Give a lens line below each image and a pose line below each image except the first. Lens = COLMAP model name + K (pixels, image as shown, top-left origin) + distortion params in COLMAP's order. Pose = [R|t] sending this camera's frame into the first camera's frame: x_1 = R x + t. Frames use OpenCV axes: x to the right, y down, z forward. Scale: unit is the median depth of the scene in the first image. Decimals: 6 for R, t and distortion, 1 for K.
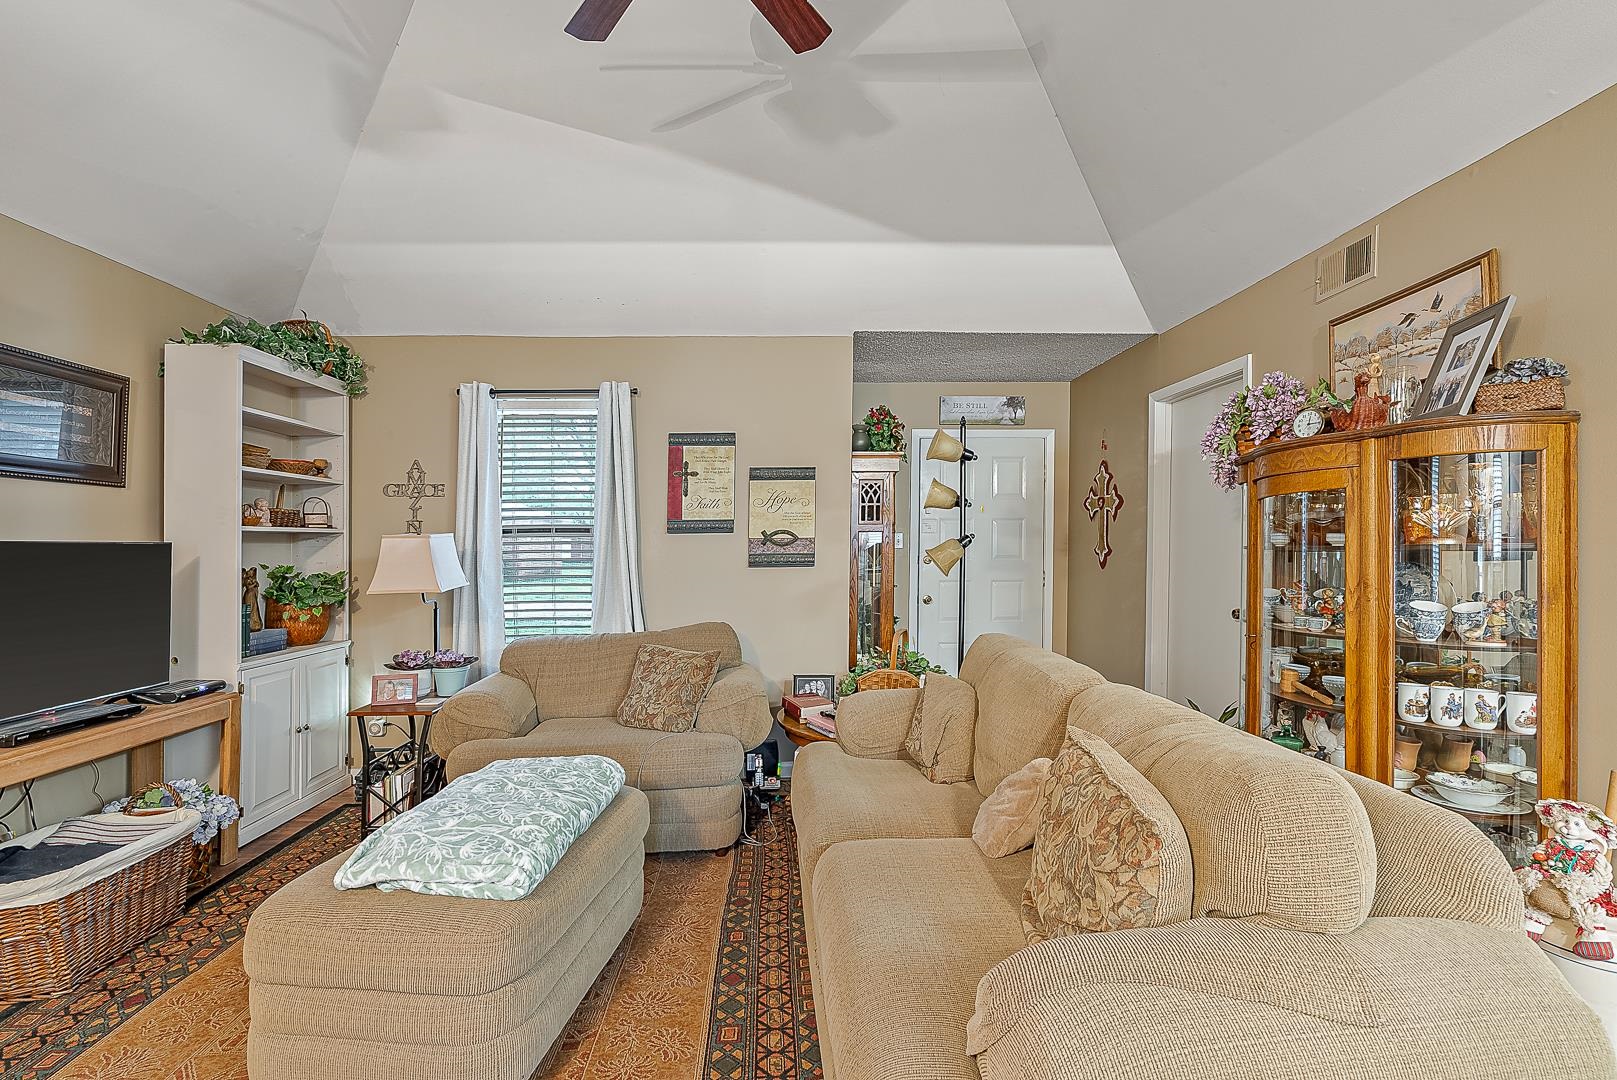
lens RADIAL K [[751.1, 0, 806.2], [0, 751.1, 529.4], [0, 0, 1]] dist [-0.004175, -0.000202]
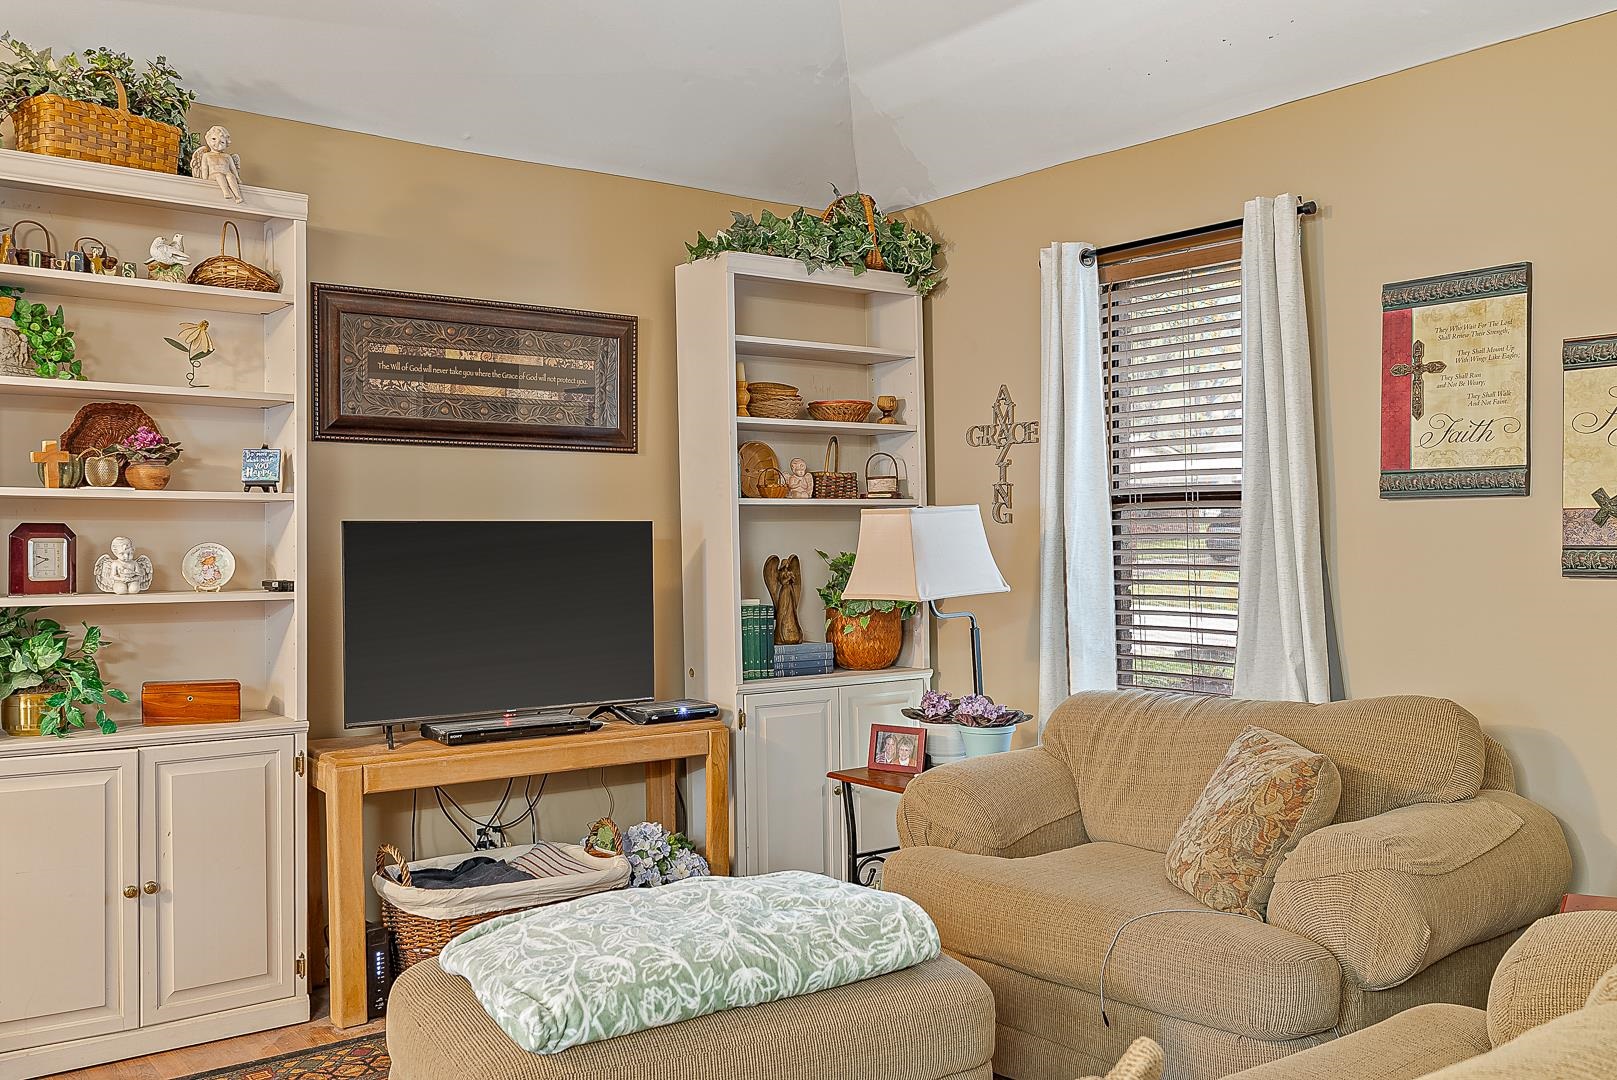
lens RADIAL K [[1418.2, 0, 808.5], [0, 1418.2, 540.0], [0, 0, 1]] dist [0.013227, -0.000490]
pose [[0.575852, 0.010916, -0.817481, 0.366016], [0.019111, 0.999458, 0.026809, -0.000067], [0.817331, -0.031061, 0.575331, 0.216479]]
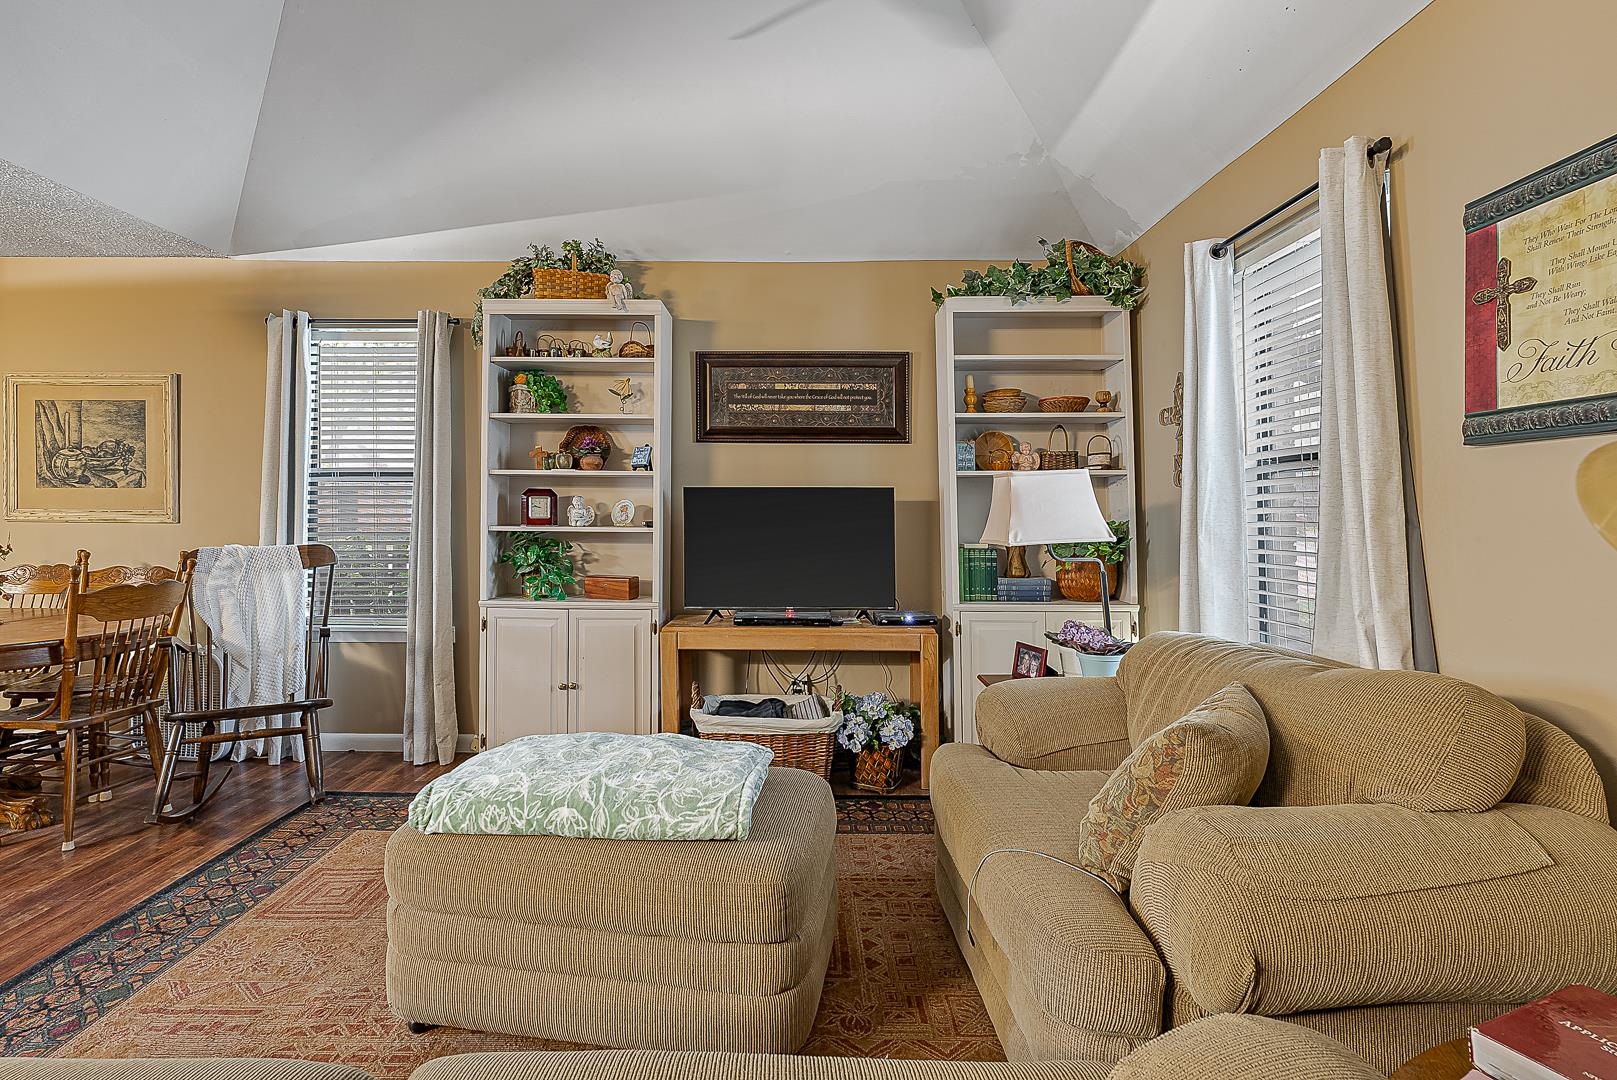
lens RADIAL K [[781.9, 0, 791.2], [0, 781.9, 492.3], [0, 0, 1]] dist [-0.001568, 0.000899]
pose [[-0.054101, -0.015216, -0.998420, 0.289210], [0.021853, 0.999626, -0.016419, 0.032104], [0.998296, -0.022707, -0.053749, 0.711929]]
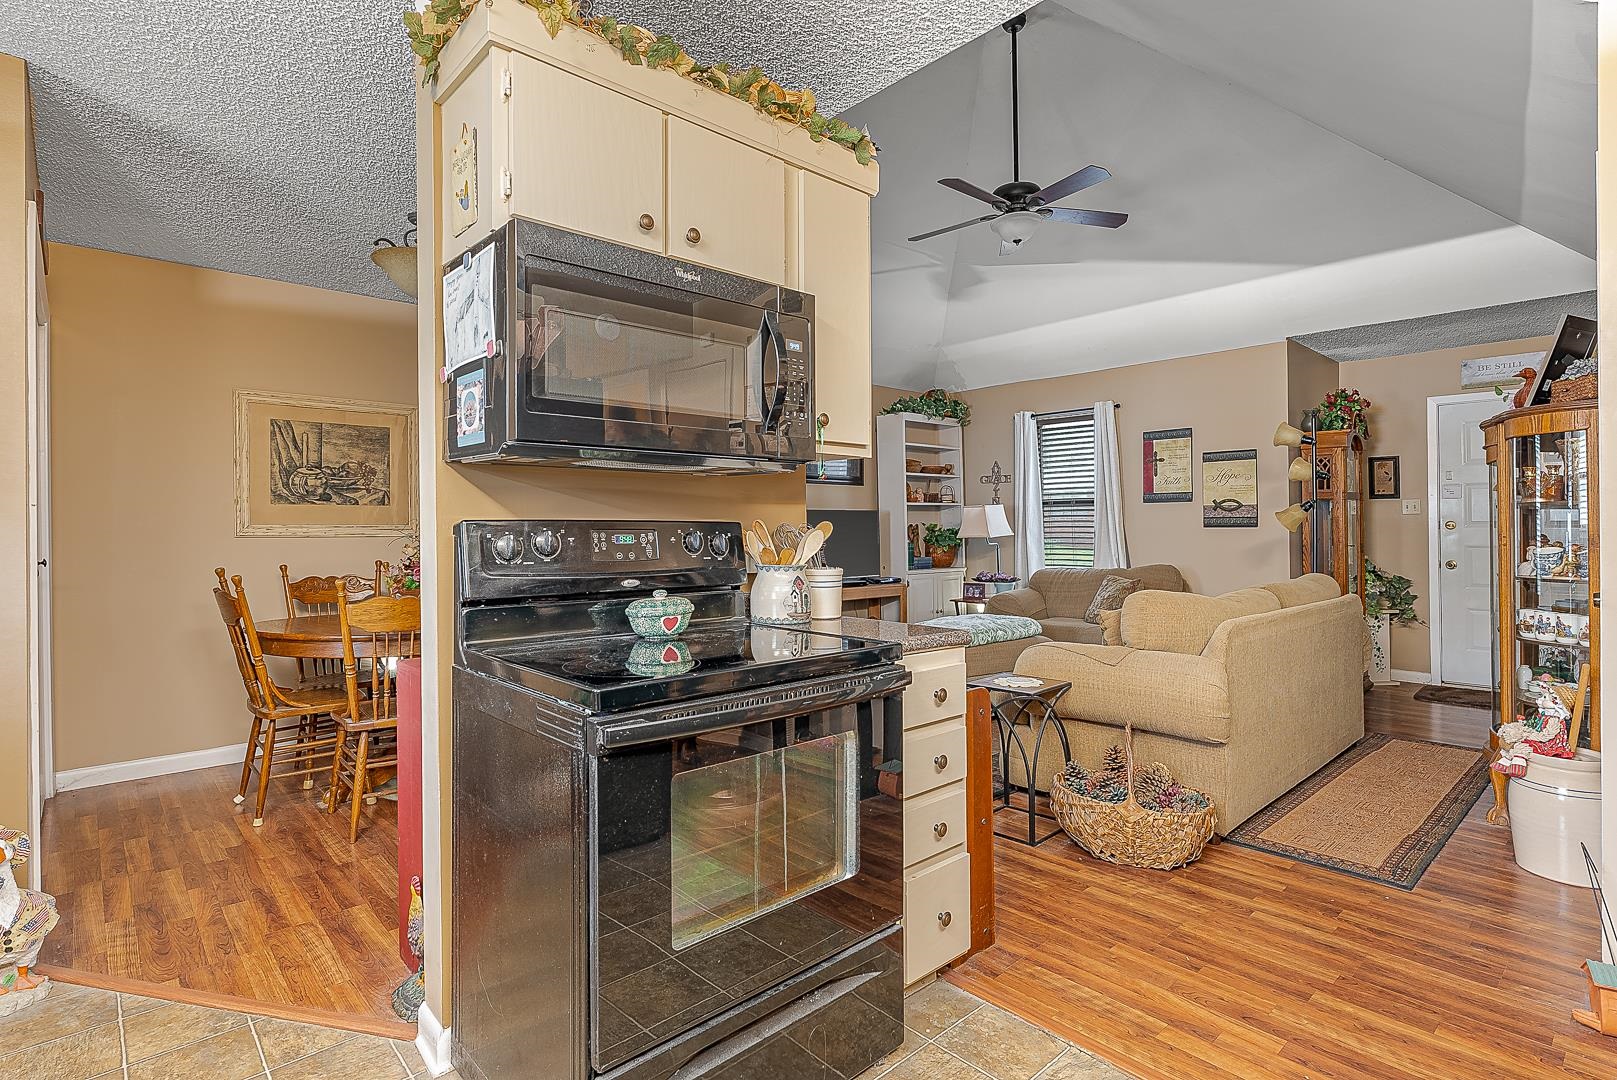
lens RADIAL K [[807.4, 0, 808.8], [0, 807.4, 504.7], [0, 0, 1]] dist [-0.003143, -0.000121]
pose [[0.645154, -0.013260, -0.763938, 0.626741], [0.016884, 0.999853, -0.003096, 0.003146], [0.763866, -0.010900, 0.645282, -0.512060]]
